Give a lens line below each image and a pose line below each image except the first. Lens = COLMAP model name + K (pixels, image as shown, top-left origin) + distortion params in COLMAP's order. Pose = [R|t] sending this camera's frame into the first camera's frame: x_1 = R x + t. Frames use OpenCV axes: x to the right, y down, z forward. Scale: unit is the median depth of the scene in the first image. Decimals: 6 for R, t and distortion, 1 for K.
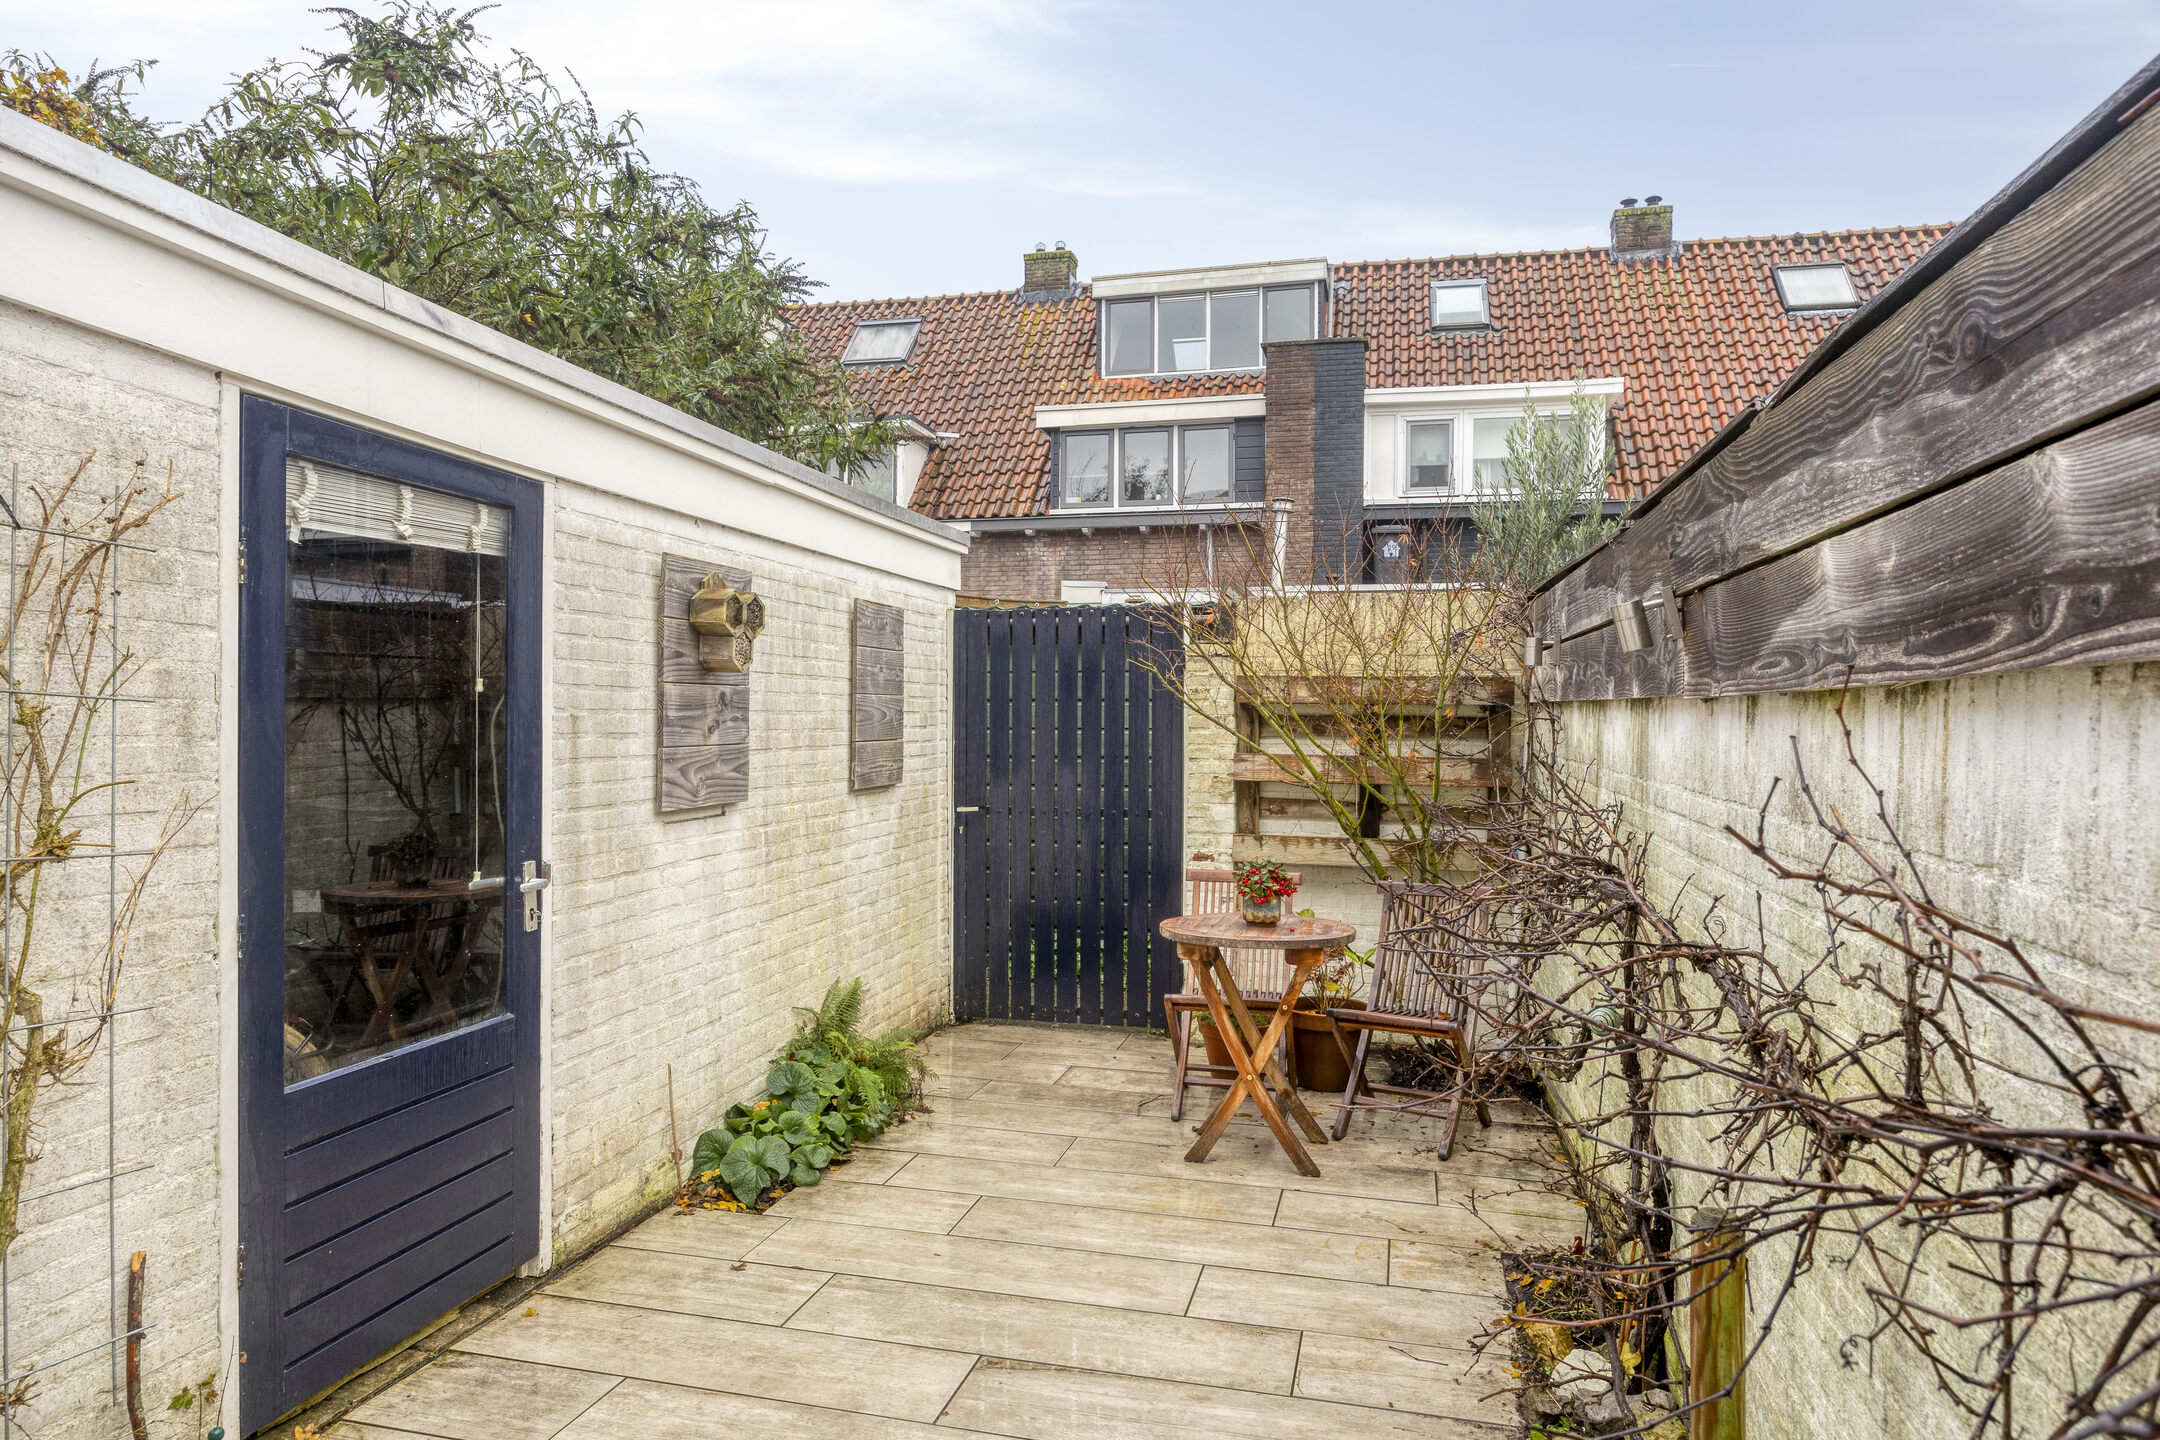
lens RADIAL K [[1236.6, 0, 1085.2], [0, 1236.6, 728.2], [0, 0, 1]] dist [-0.010058, 0.003248]
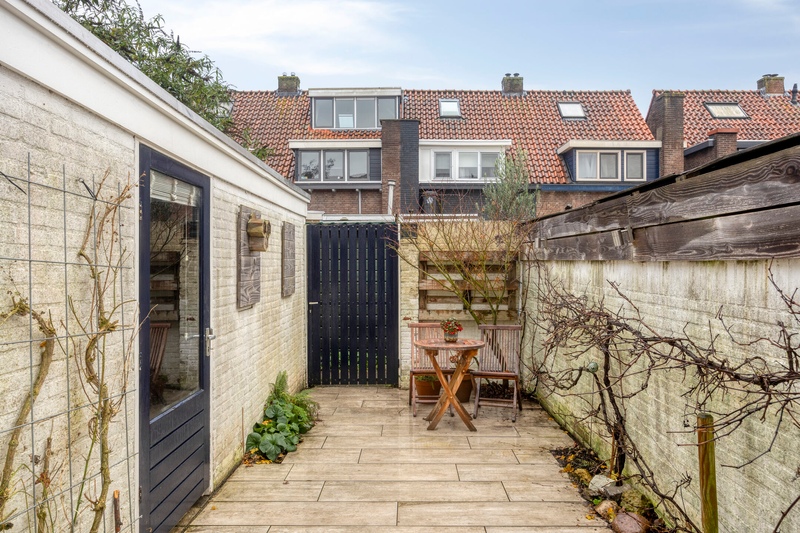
lens RADIAL K [[499.5, 0, 395.0], [0, 499.5, 261.9], [0, 0, 1]] dist [-0.003621, -0.000354]
pose [[0.973441, -0.007995, 0.228799, -0.233269], [0.010802, 0.999881, -0.011018, -0.008725], [-0.228684, 0.013197, 0.973411, -0.058424]]
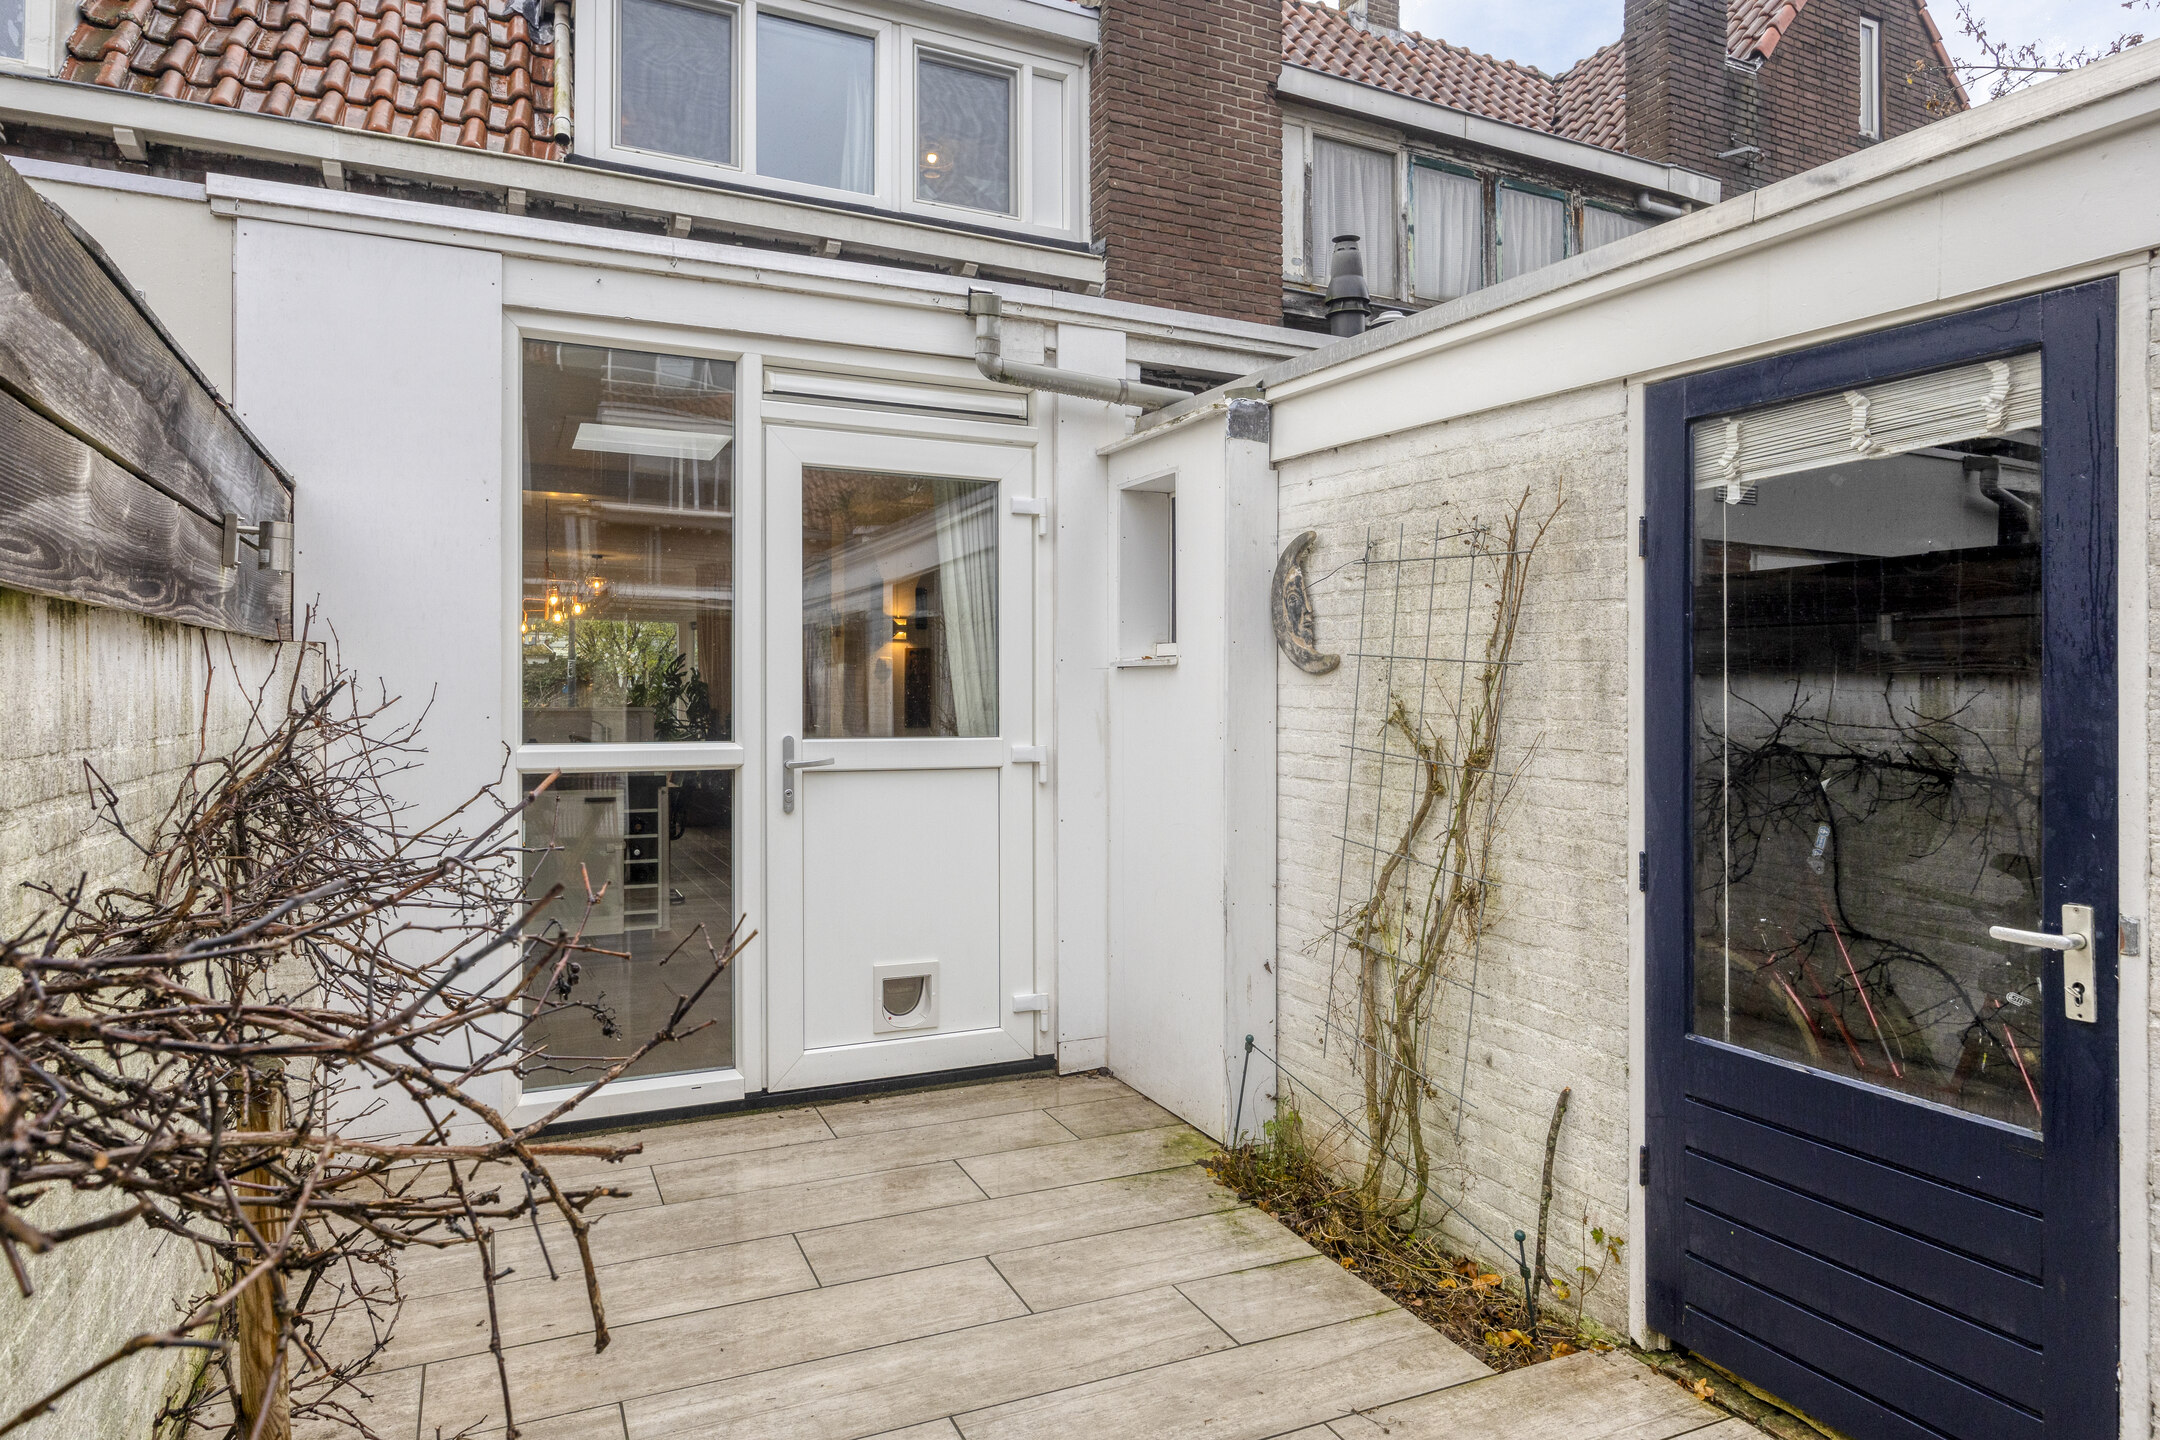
lens RADIAL K [[1236.6, 0, 1074.3], [0, 1236.6, 700.2], [0, 0, 1]] dist [-0.010058, 0.003248]
pose [[-0.762534, -0.009349, -0.646880, 0.248139], [-0.018187, 0.999810, 0.006988, 0.008641], [0.646692, 0.017093, -0.762560, 0.862155]]
